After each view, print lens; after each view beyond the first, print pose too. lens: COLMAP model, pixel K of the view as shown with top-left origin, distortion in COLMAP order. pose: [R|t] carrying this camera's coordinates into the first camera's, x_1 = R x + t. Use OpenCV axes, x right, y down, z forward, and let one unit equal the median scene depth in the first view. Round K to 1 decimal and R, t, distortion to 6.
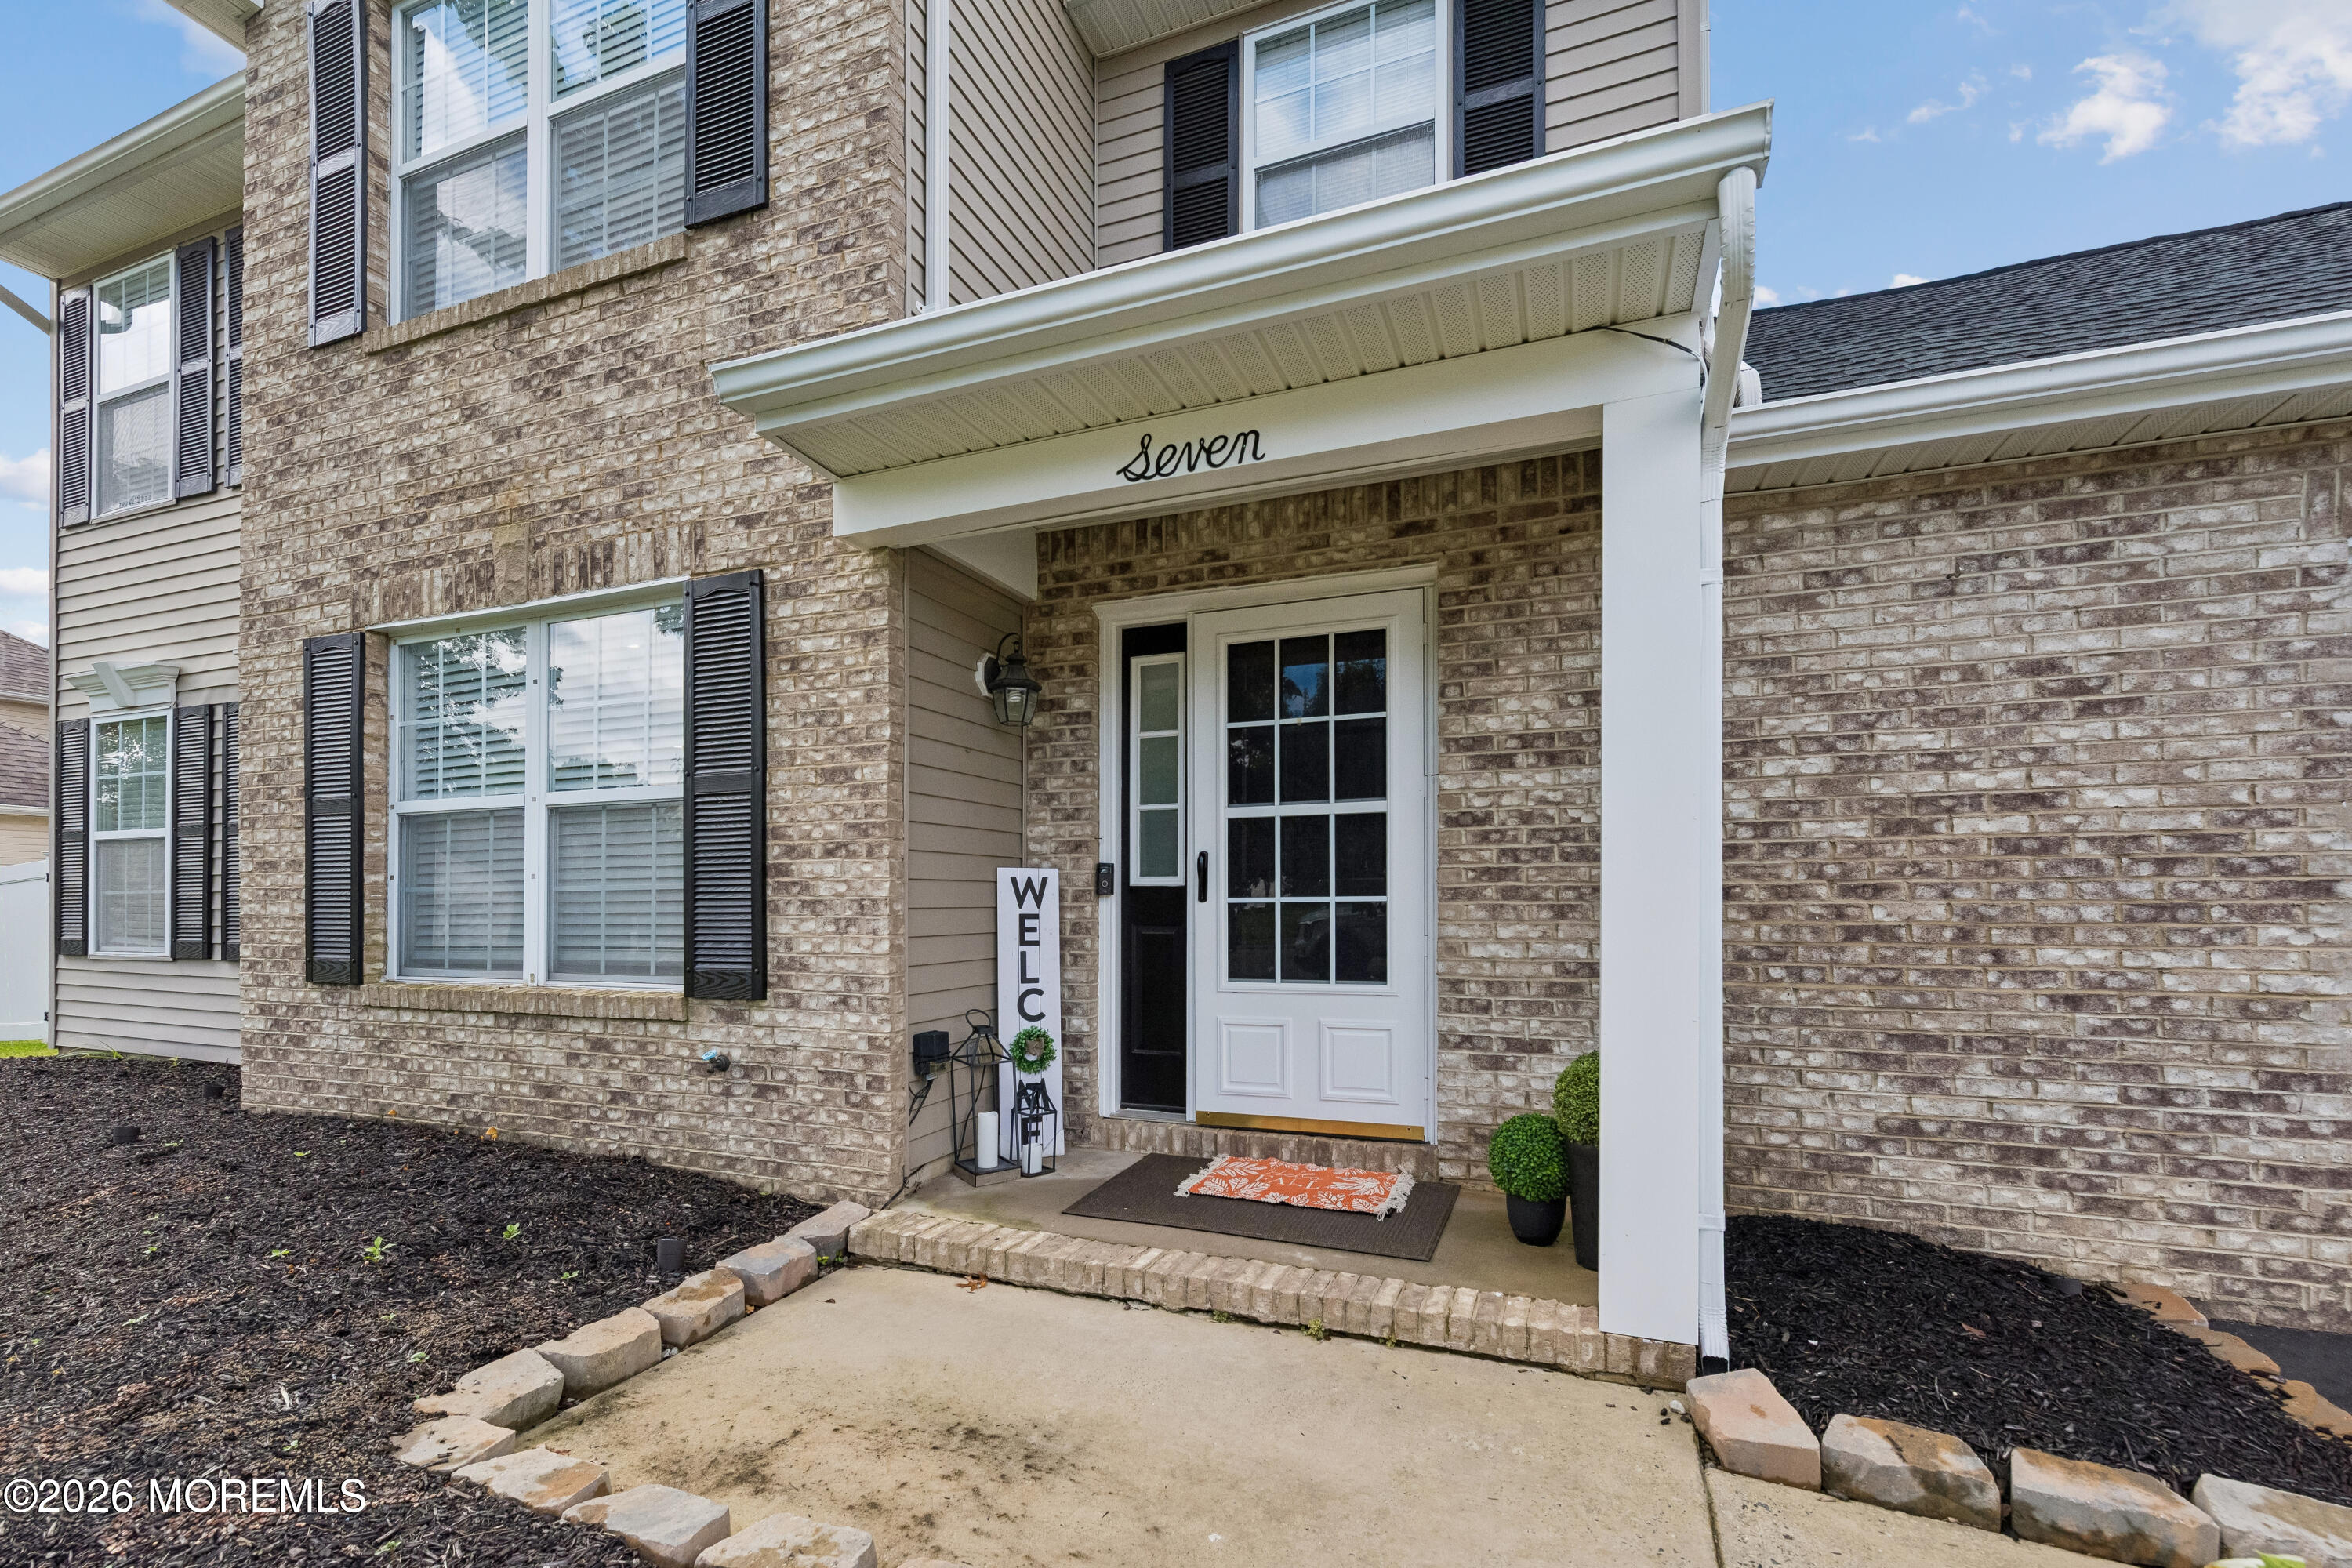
lens RADIAL K [[1033.0, 0, 1200.7], [0, 1033.0, 902.1], [0, 0, 1]] dist [0.001363, -0.000362]
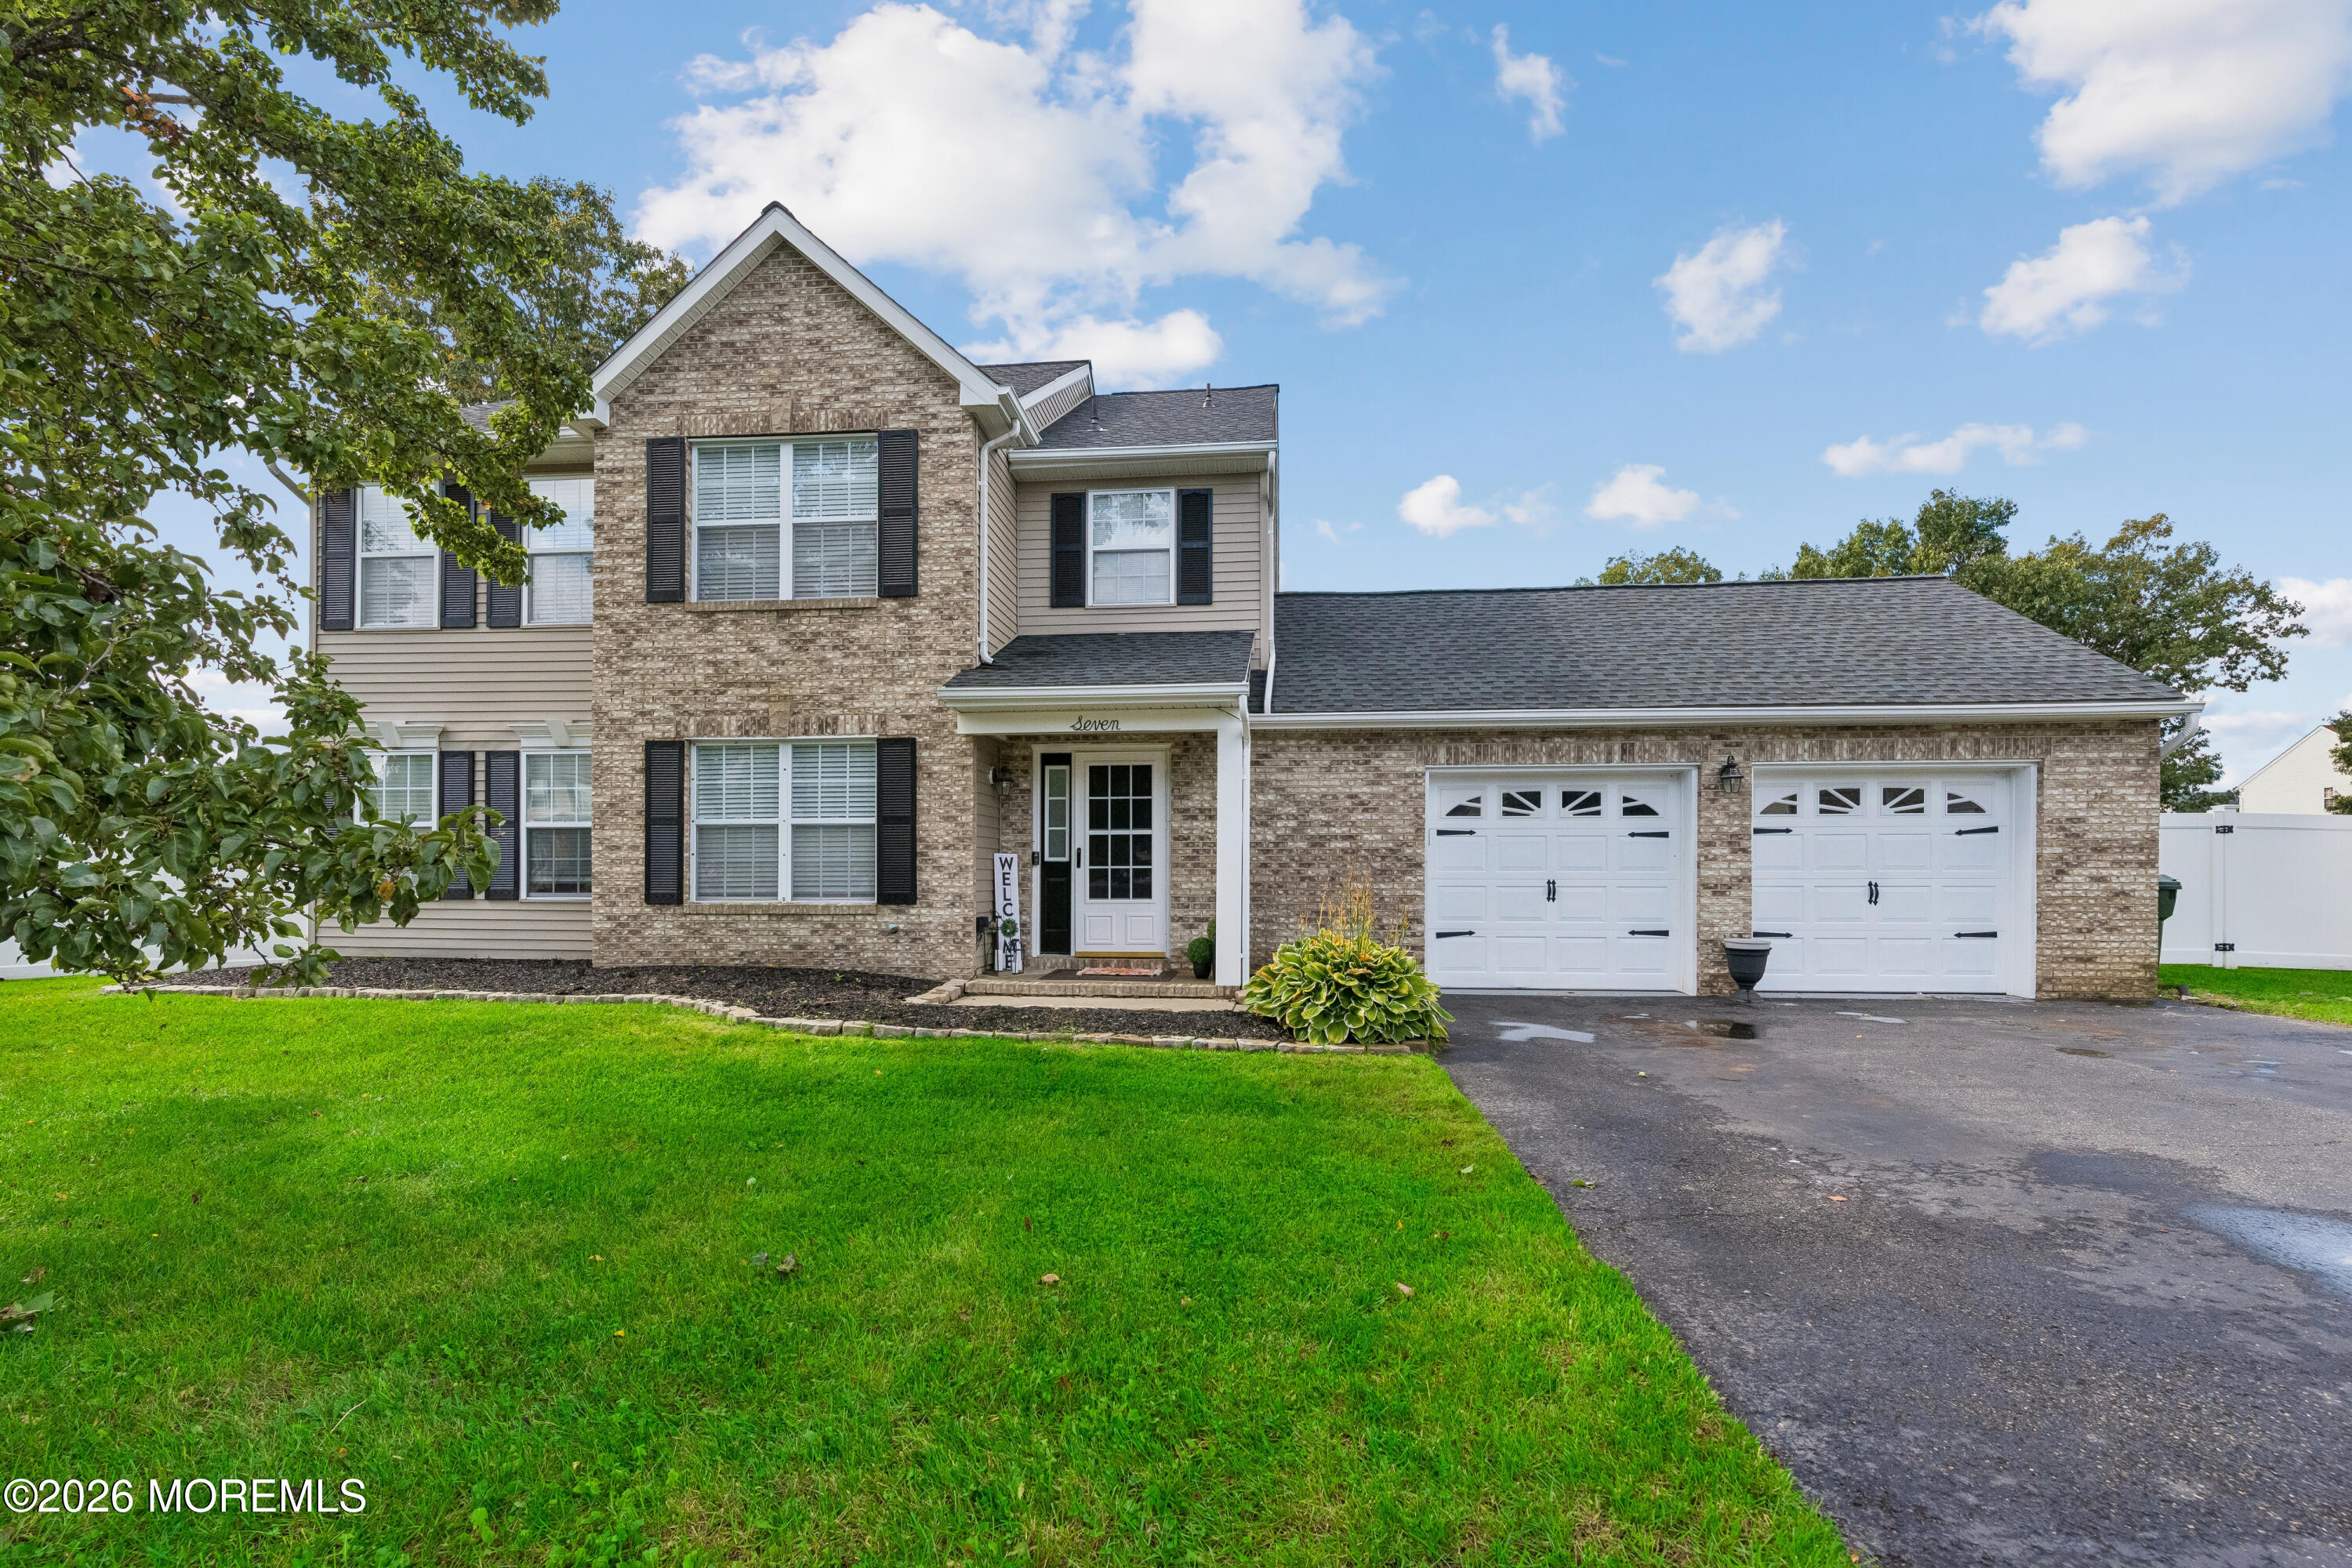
lens RADIAL K [[1033.0, 0, 1222.2], [0, 1033.0, 889.6], [0, 0, 1]] dist [0.001363, -0.000362]
pose [[0.960833, 0.000797, 0.277128, -0.380838], [-0.004449, 0.999911, 0.012548, 0.020459], [-0.277093, -0.013289, 0.960751, -1.597762]]
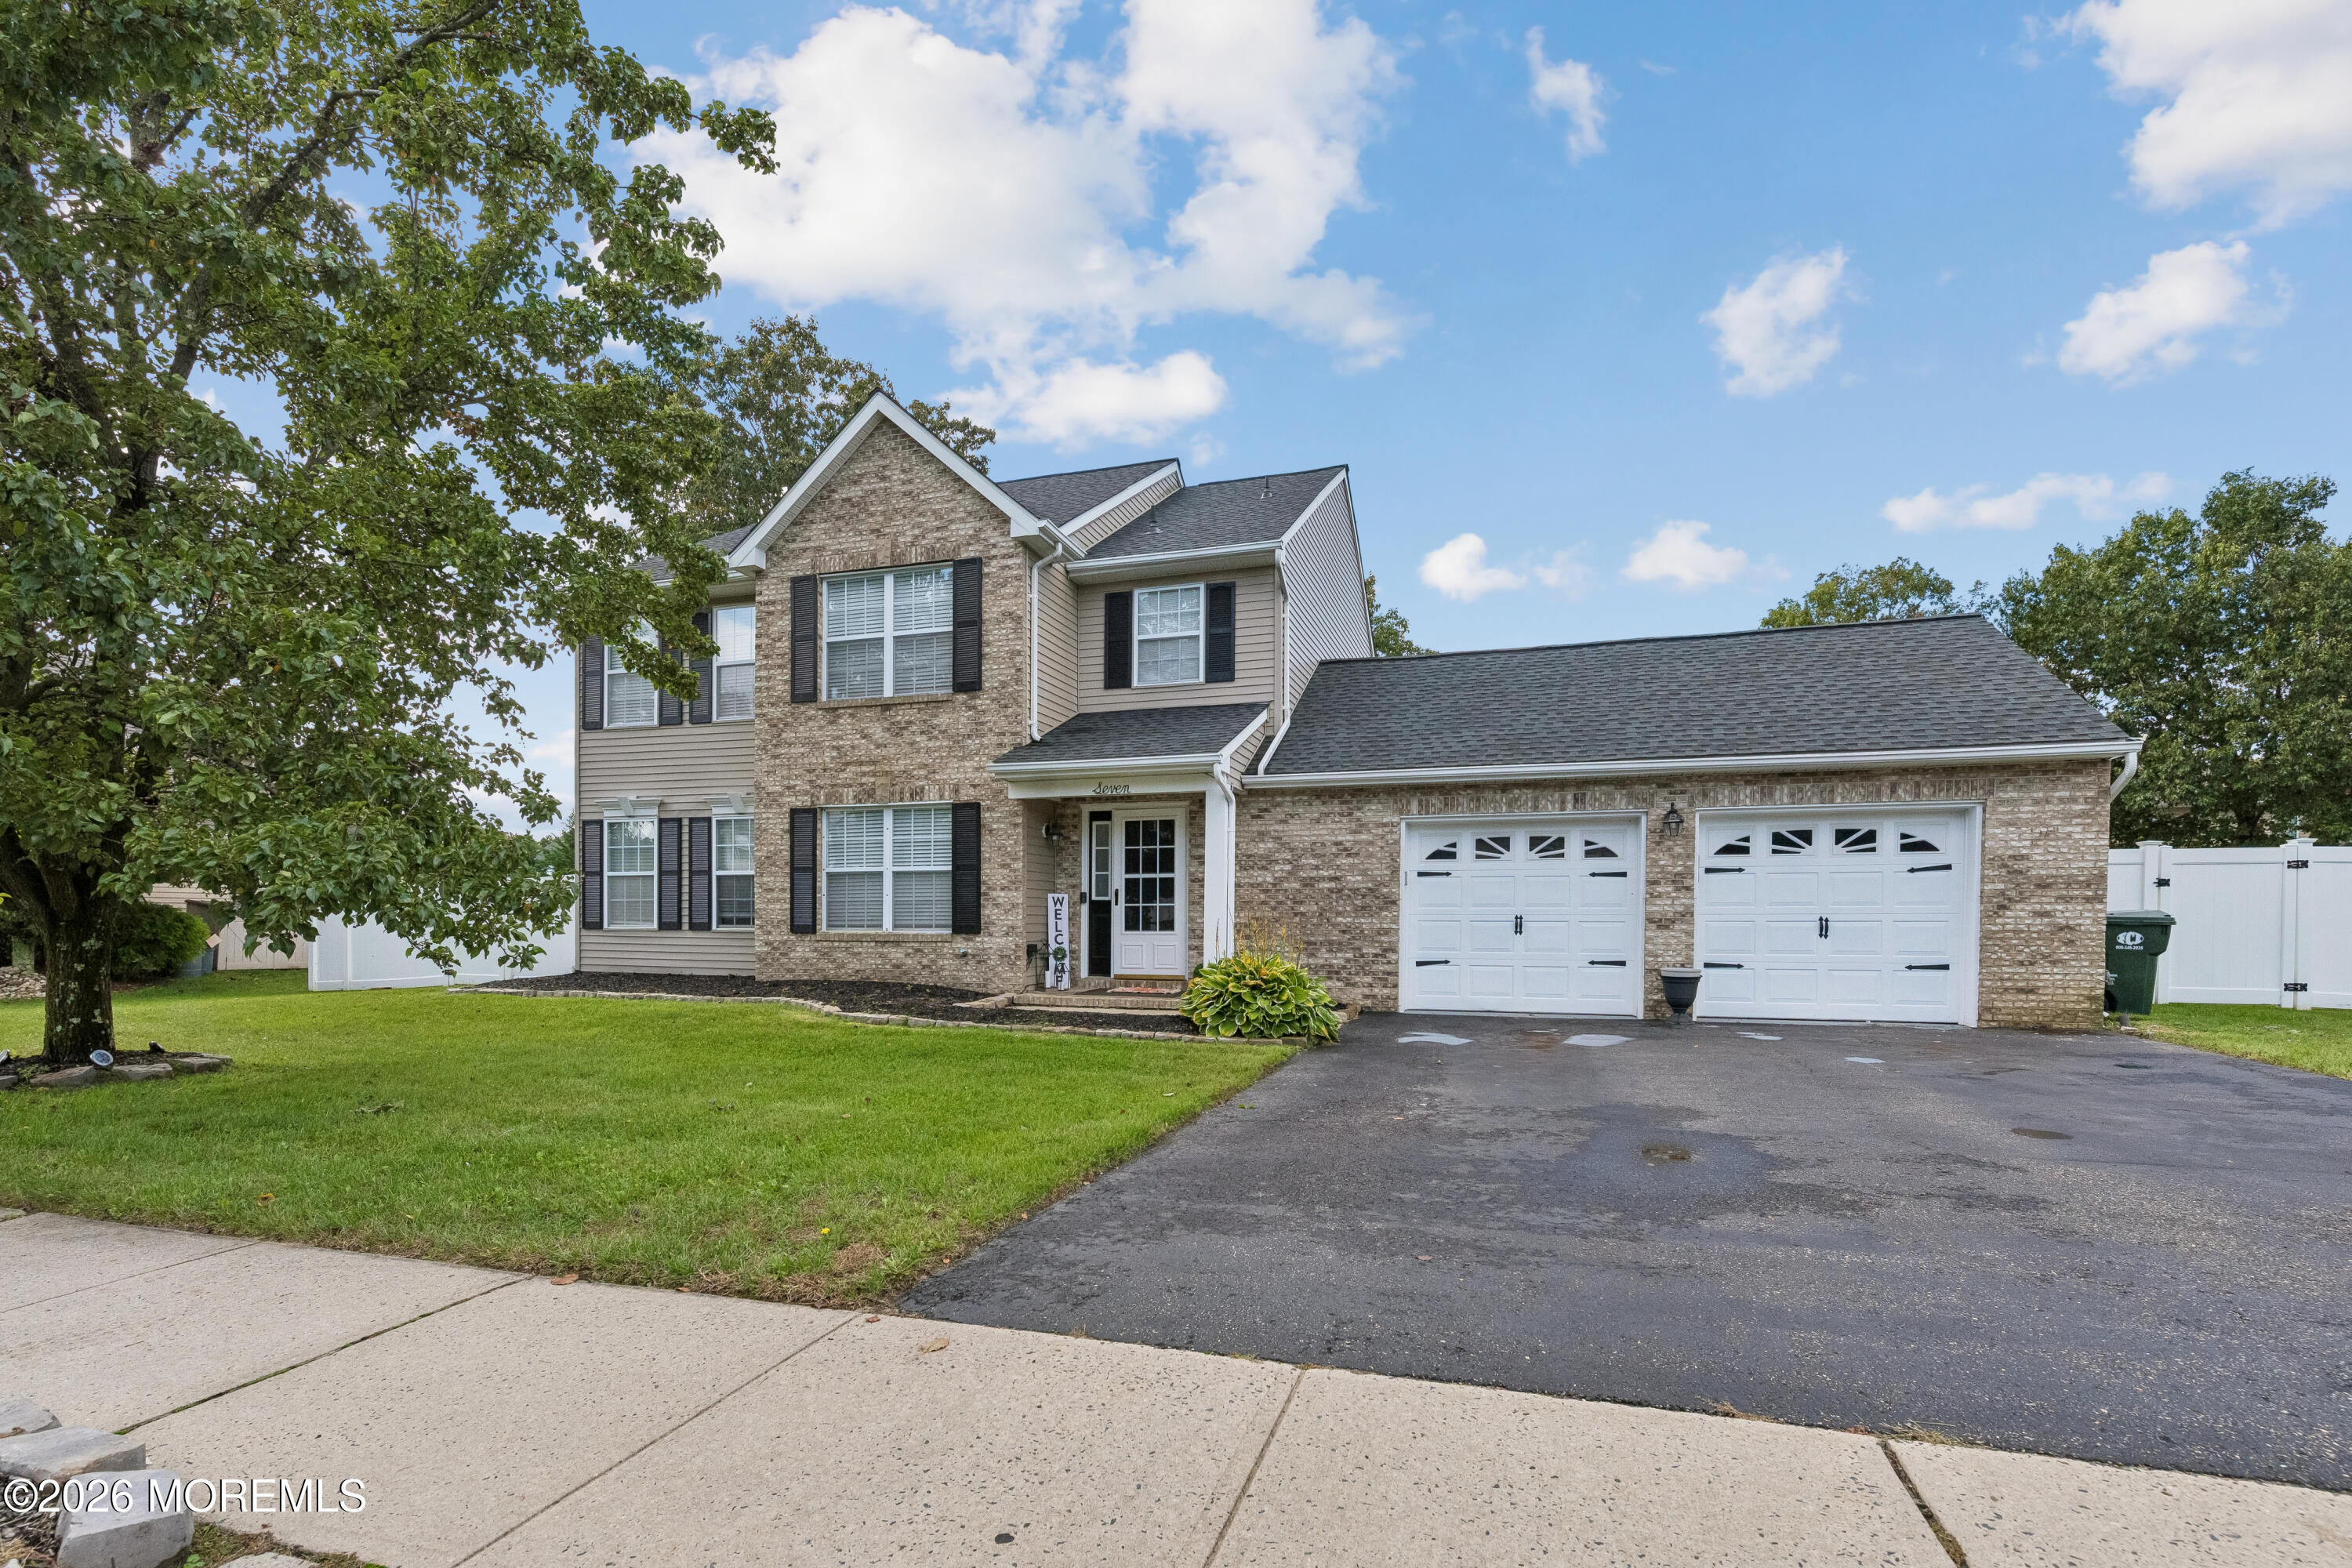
lens RADIAL K [[1033.0, 0, 1209.9], [0, 1033.0, 947.7], [0, 0, 1]] dist [0.001363, -0.000362]
pose [[0.996518, 0.003023, 0.083321, 0.025178], [-0.005392, 0.999587, 0.028218, 0.039532], [-0.083201, -0.028569, 0.996123, -2.191899]]
